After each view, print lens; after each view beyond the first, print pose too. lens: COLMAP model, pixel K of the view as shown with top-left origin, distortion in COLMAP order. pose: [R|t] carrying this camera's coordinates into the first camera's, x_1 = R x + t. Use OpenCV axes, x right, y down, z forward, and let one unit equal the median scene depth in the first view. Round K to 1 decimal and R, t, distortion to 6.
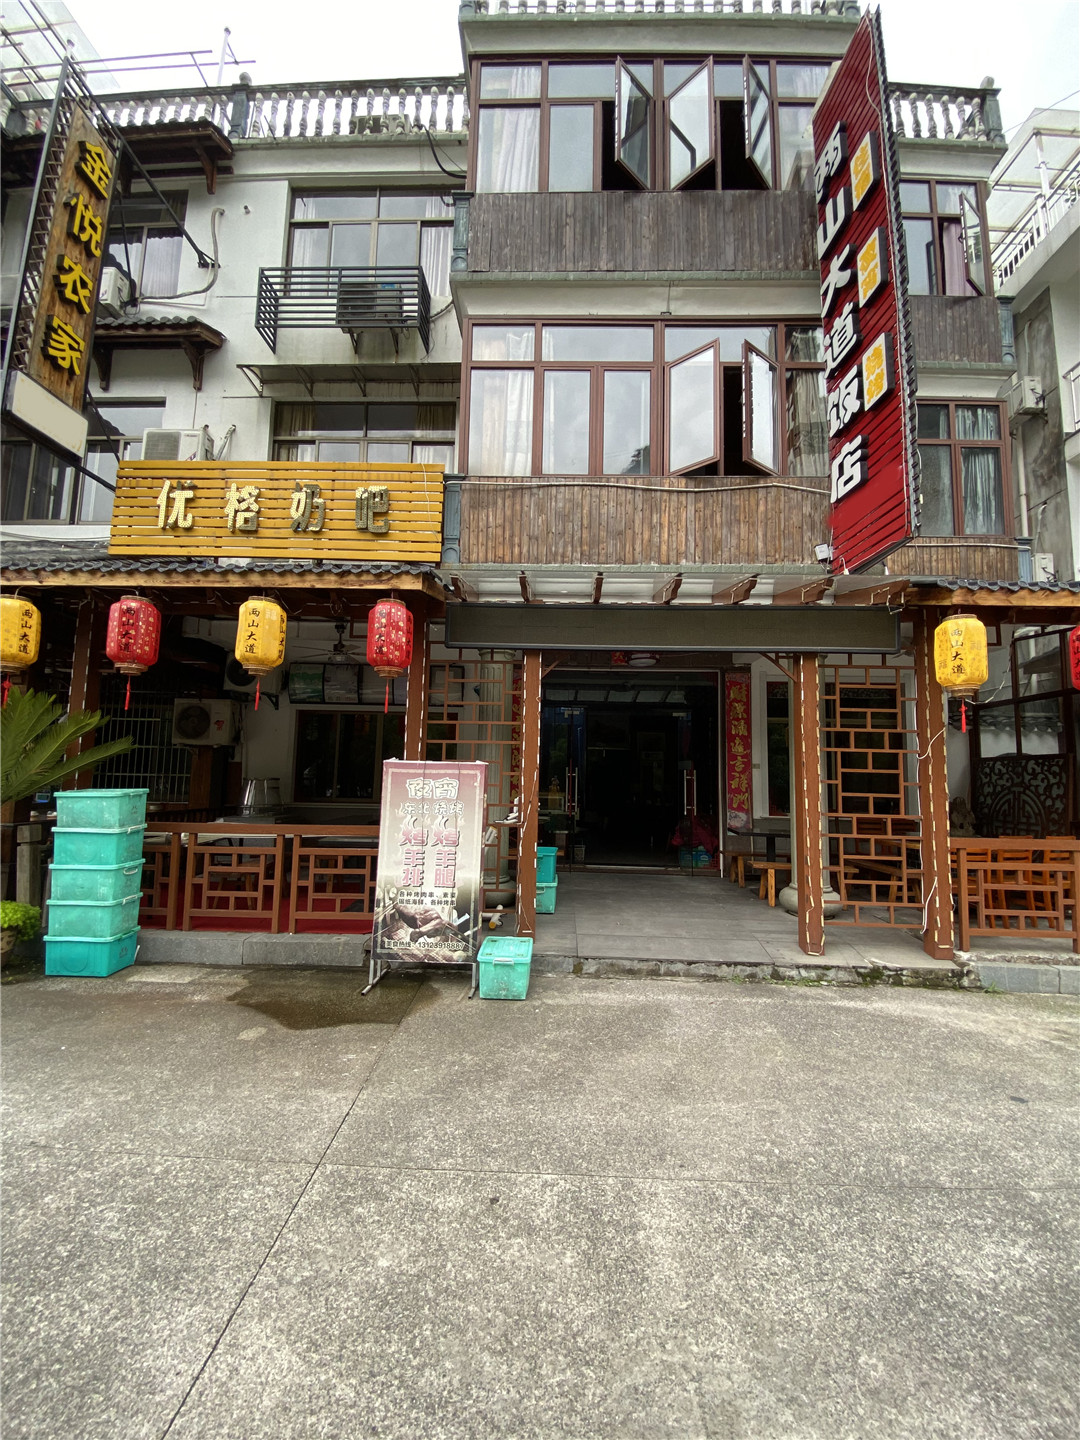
lens RADIAL K [[581.8, 0, 540.0], [0, 581.8, 720.0], [0, 0, 1]] dist [0.030658, -0.025166]
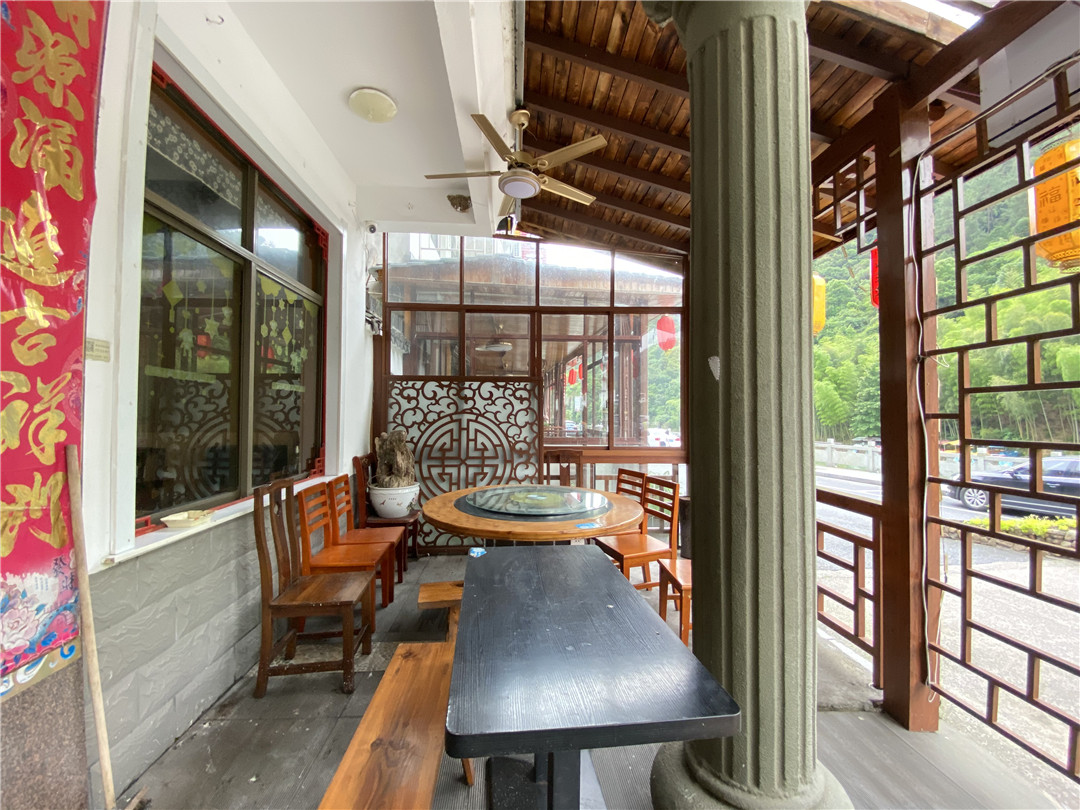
lens RADIAL K [[436.3, 0, 542.6], [0, 436.3, 402.6], [0, 0, 1]] dist [0.030658, -0.025166]
pose [[-0.093236, 0.004420, 0.995634, 0.194390], [-0.104498, 0.994424, -0.014200, 0.092079], [-0.990145, -0.105366, -0.092254, 0.915167]]
